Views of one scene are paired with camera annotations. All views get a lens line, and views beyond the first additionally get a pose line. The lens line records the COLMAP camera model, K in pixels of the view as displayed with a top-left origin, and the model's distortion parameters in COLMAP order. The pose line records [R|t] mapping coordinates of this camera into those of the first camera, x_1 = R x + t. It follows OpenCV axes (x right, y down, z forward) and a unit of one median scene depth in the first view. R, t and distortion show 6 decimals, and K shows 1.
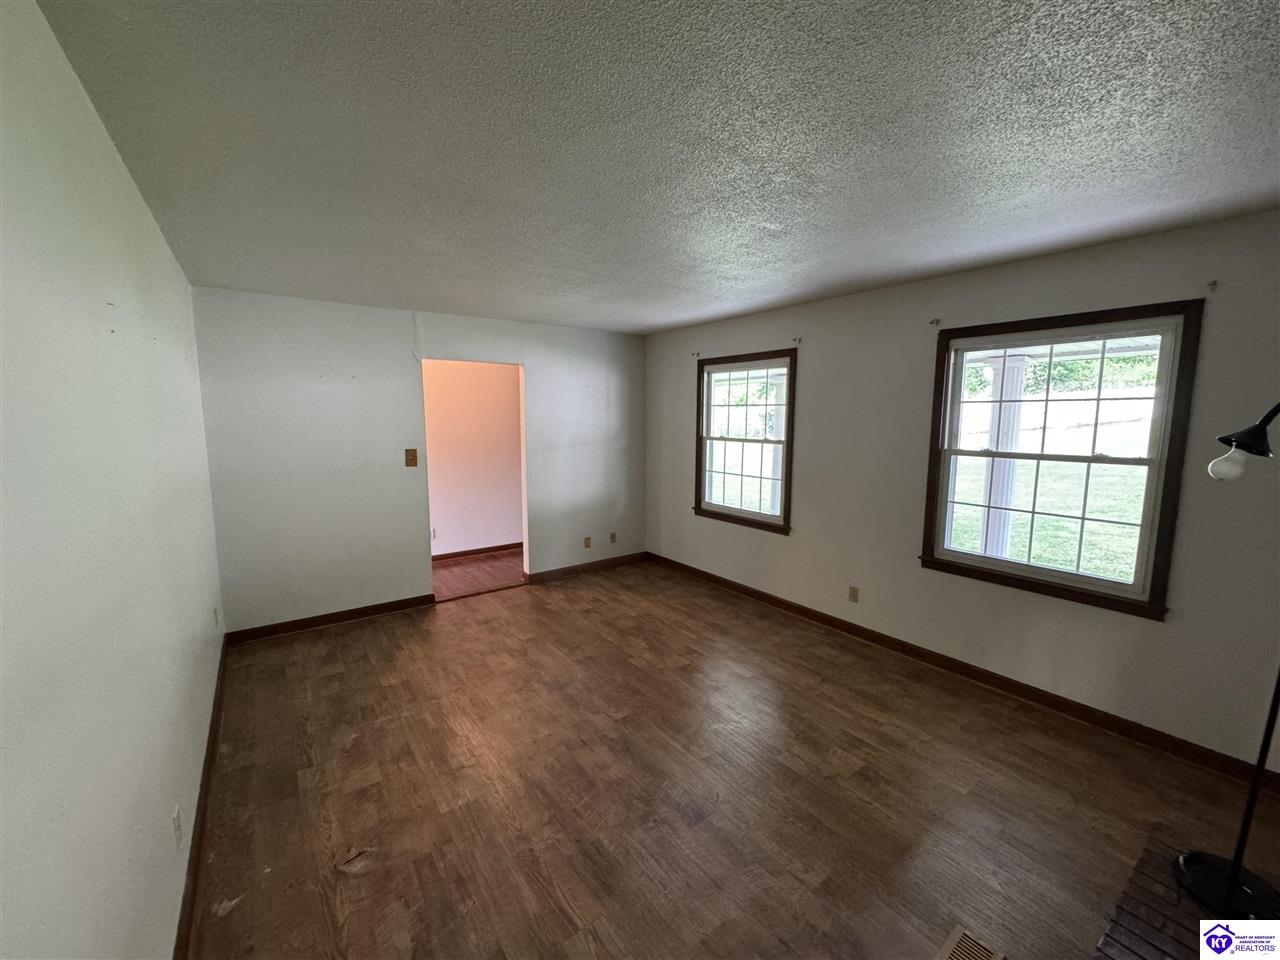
lens RADIAL K [[513.2, 0, 671.0], [0, 513.2, 475.5], [0, 0, 1]] dist [-0.003207, 0.000629]
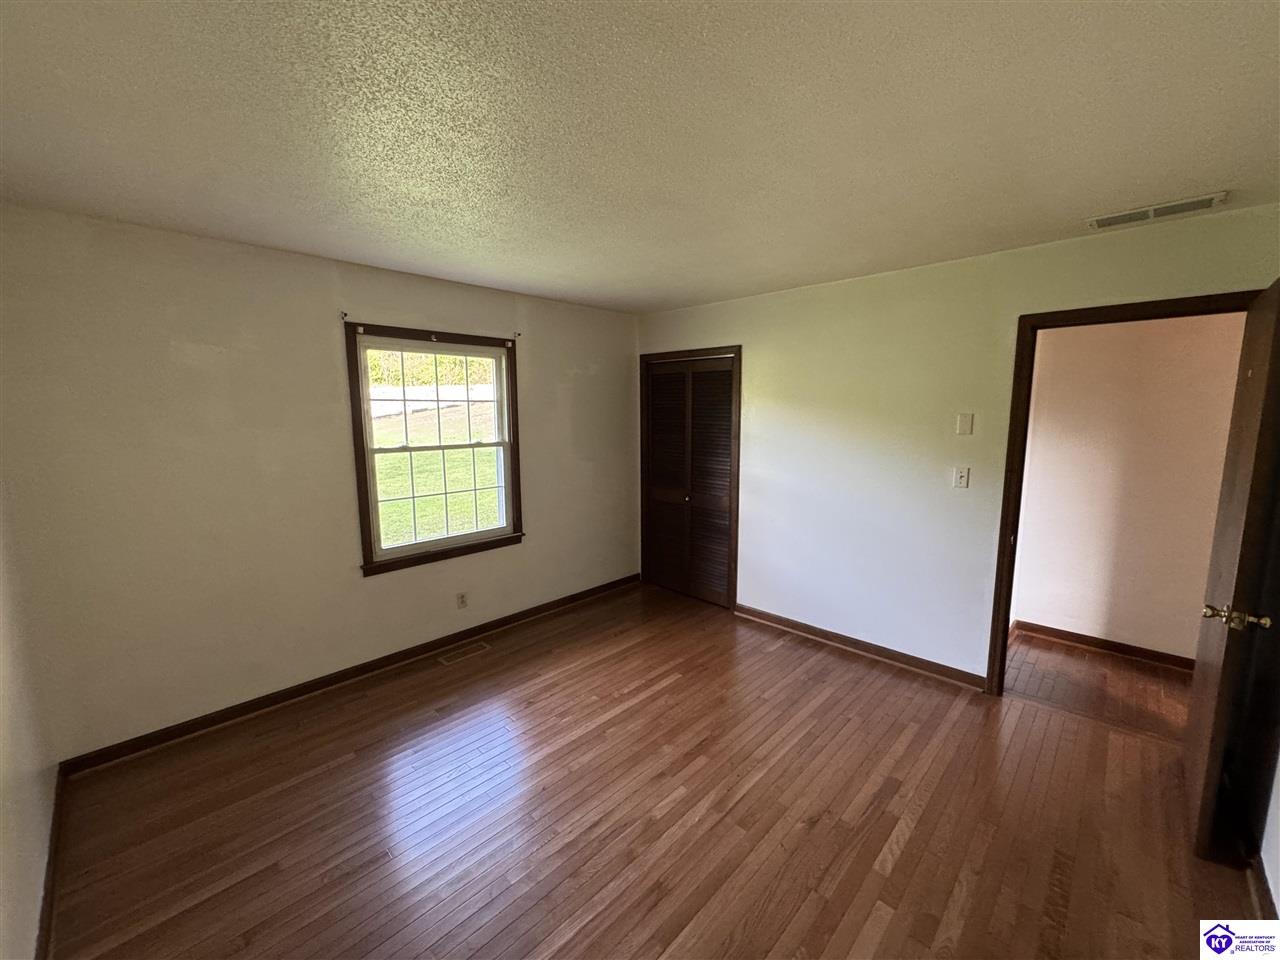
lens RADIAL K [[513.2, 0, 641.8], [0, 513.2, 486.2], [0, 0, 1]] dist [-0.003207, 0.000629]
pose [[-0.112570, -0.143368, 0.983246, -0.611530], [0.121370, 0.980143, 0.156811, -0.090594], [-0.986203, 0.136989, -0.092934, 0.750319]]
